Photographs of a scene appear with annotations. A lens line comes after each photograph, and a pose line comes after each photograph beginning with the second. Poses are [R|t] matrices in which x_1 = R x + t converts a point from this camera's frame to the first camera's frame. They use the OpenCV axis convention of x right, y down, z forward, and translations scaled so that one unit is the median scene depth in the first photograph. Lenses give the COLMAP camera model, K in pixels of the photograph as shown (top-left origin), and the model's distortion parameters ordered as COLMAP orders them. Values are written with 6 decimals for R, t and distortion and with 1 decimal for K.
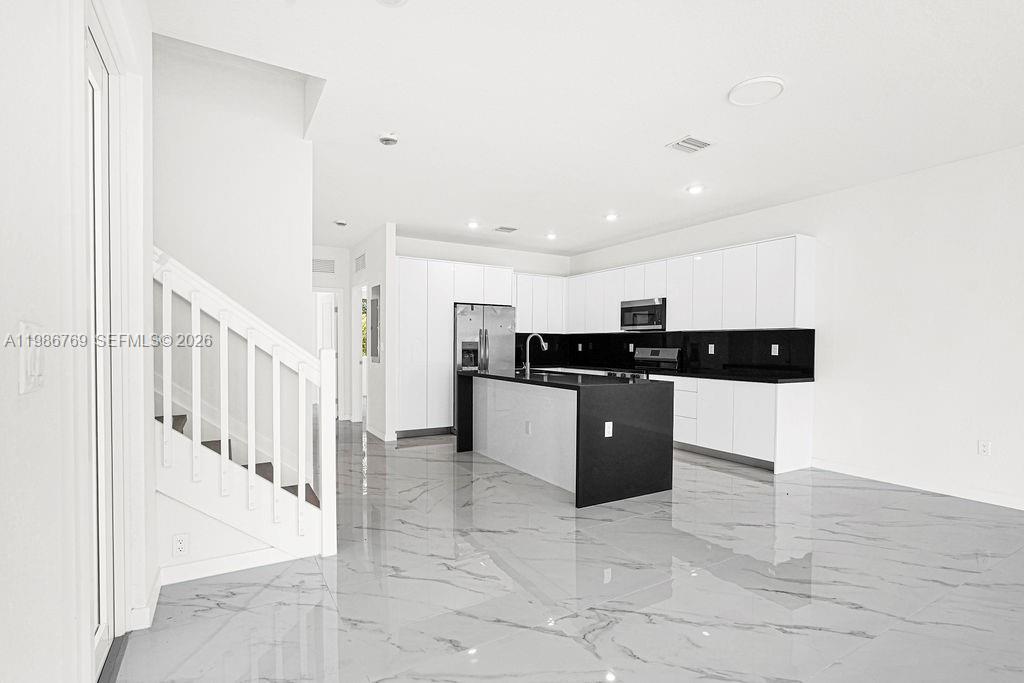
lens RADIAL K [[463.9, 0, 511.2], [0, 463.9, 381.1], [0, 0, 1]] dist [-0.055157, -0.000006]
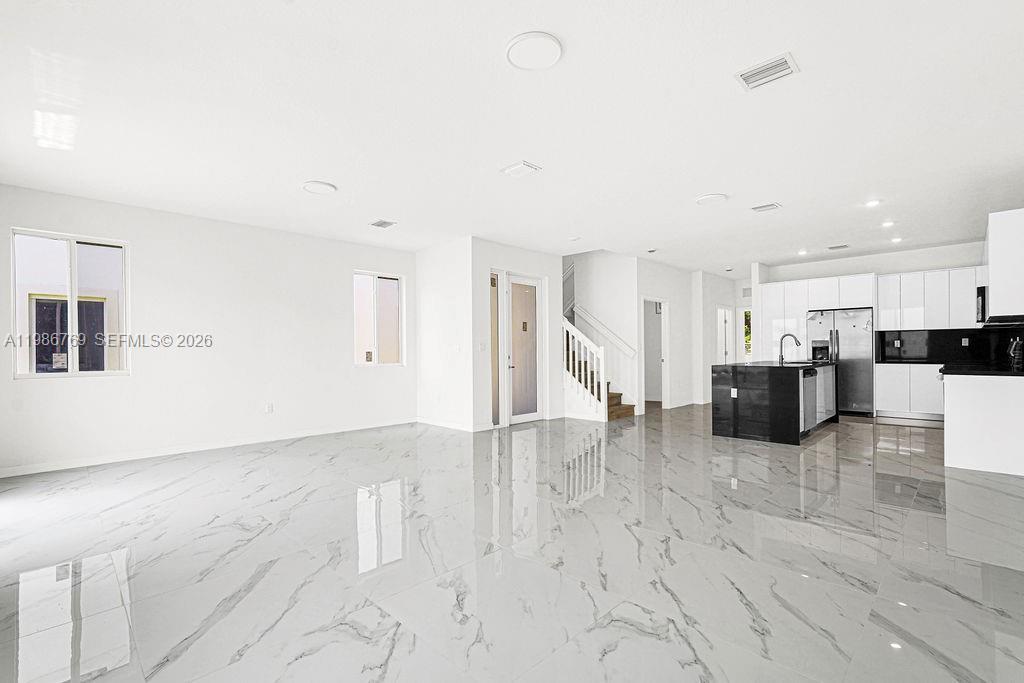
lens RADIAL K [[464.2, 0, 514.1], [0, 464.2, 352.6], [0, 0, 1]] dist [-0.015345, 0.009208]
pose [[0.236289, -0.002975, -0.971678, 0.928328], [-0.066156, 0.997626, -0.019142, 0.025661], [0.969428, 0.068805, 0.235531, -0.089666]]
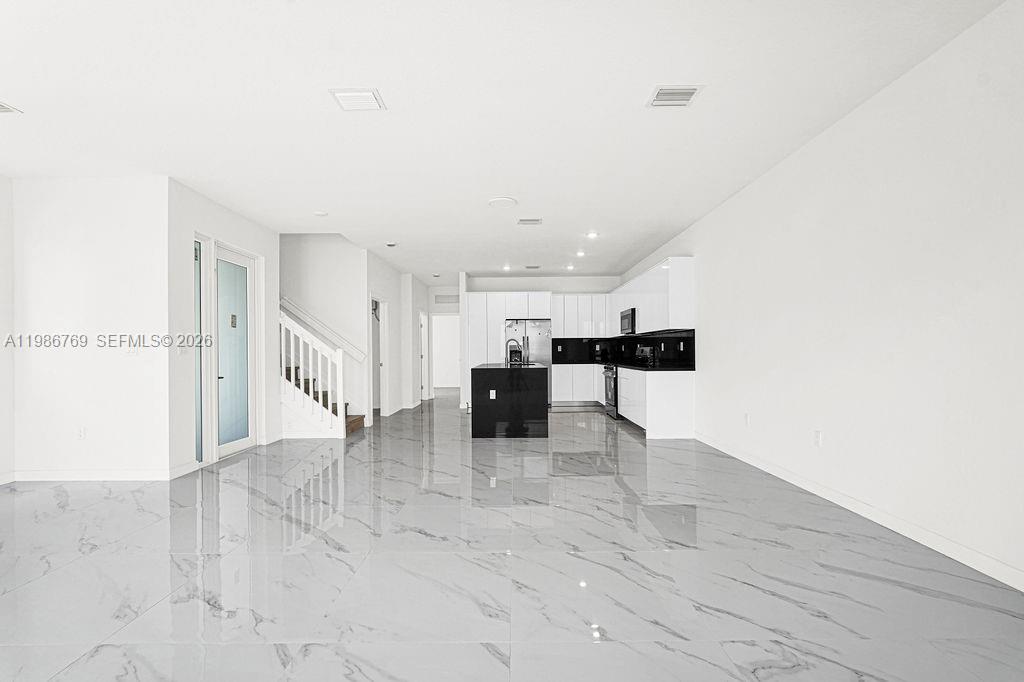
lens RADIAL K [[464.2, 0, 514.1], [0, 464.2, 352.1], [0, 0, 1]] dist [-0.015345, 0.009208]
pose [[0.852501, -0.010810, -0.522614, 0.671562], [-0.029254, 0.997233, -0.068346, 0.036335], [0.521906, 0.073554, 0.849826, -0.240238]]
